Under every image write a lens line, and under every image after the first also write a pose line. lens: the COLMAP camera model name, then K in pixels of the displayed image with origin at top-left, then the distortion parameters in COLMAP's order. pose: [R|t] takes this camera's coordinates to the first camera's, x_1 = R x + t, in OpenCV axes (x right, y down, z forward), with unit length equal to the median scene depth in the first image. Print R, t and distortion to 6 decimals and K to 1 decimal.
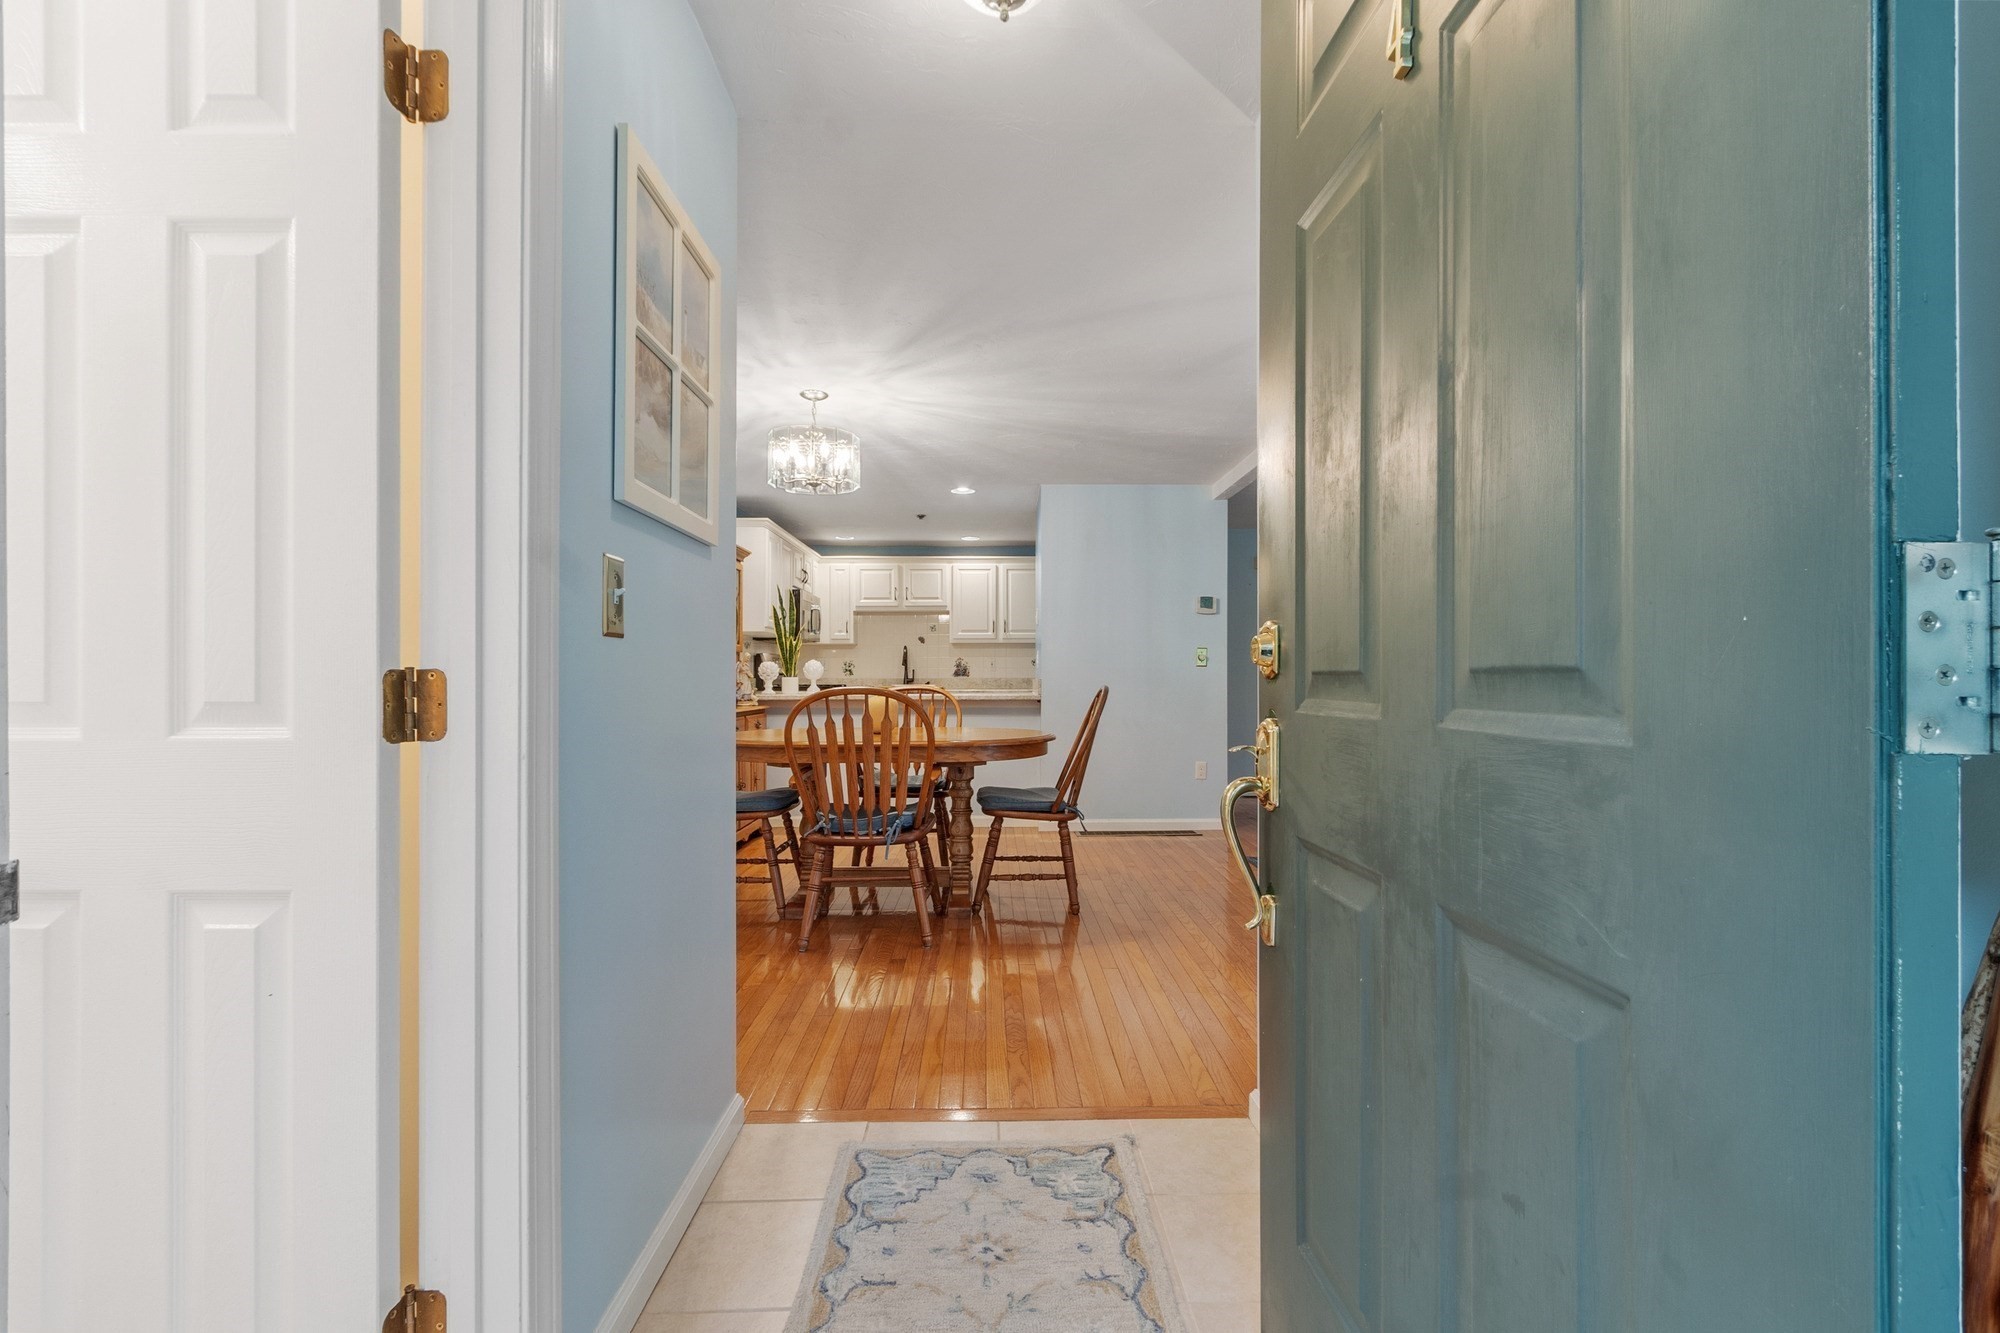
lens RADIAL K [[870.1, 0, 1002.1], [0, 870.1, 672.9], [0, 0, 1]] dist [0.002382, 0.000198]
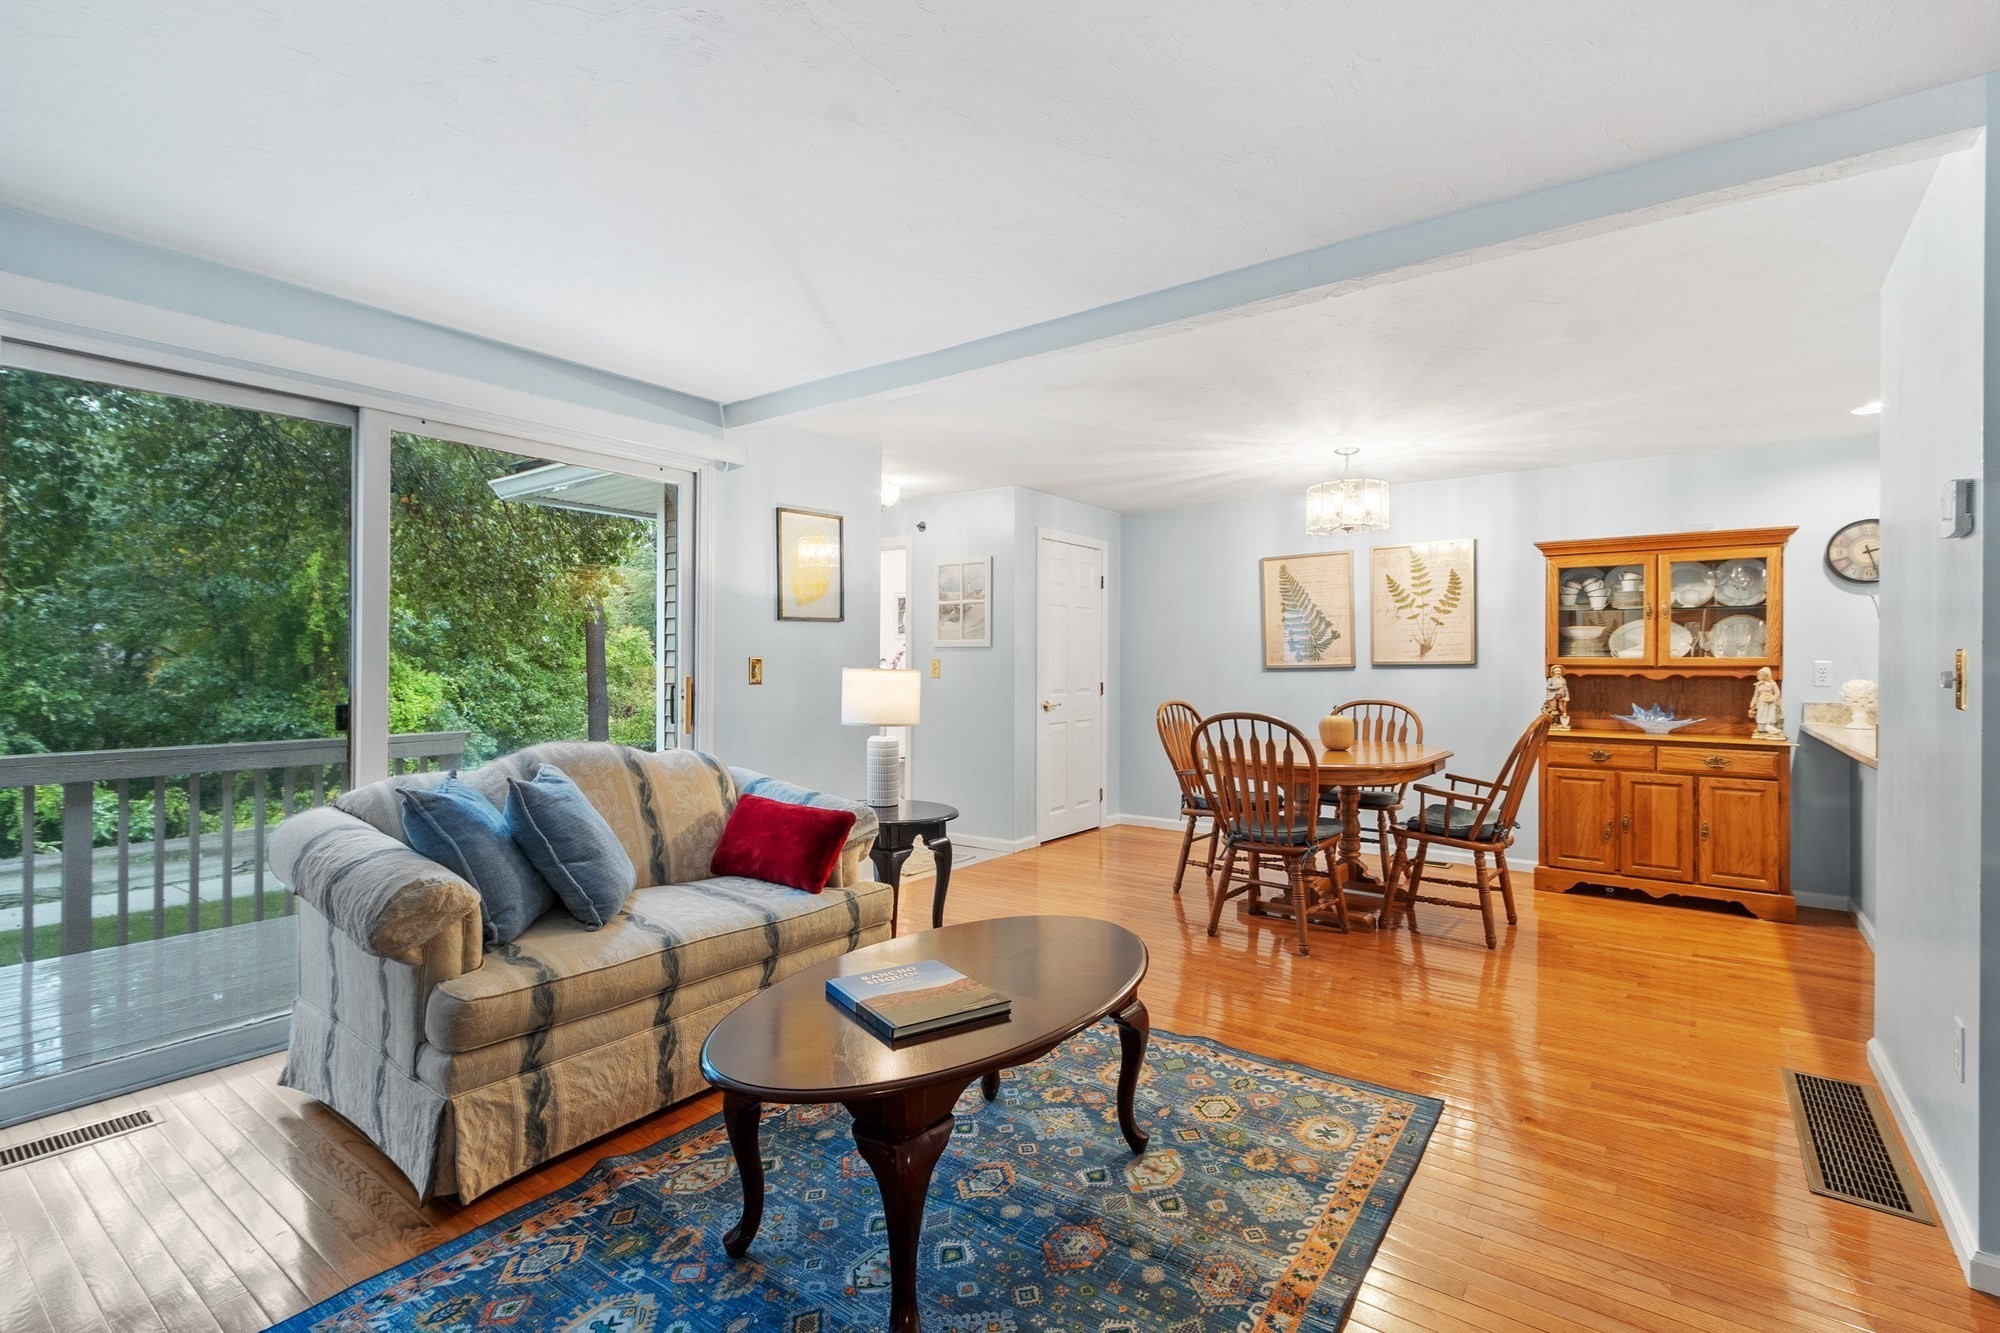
lens RADIAL K [[910.1, 0, 1005.8], [0, 910.1, 659.5], [0, 0, 1]] dist [0.000803, -0.000497]
pose [[-0.603142, -0.010505, -0.797565, 0.666027], [-0.002702, 0.999934, -0.011127, -0.019237], [0.797629, -0.004556, -0.603131, 0.898695]]
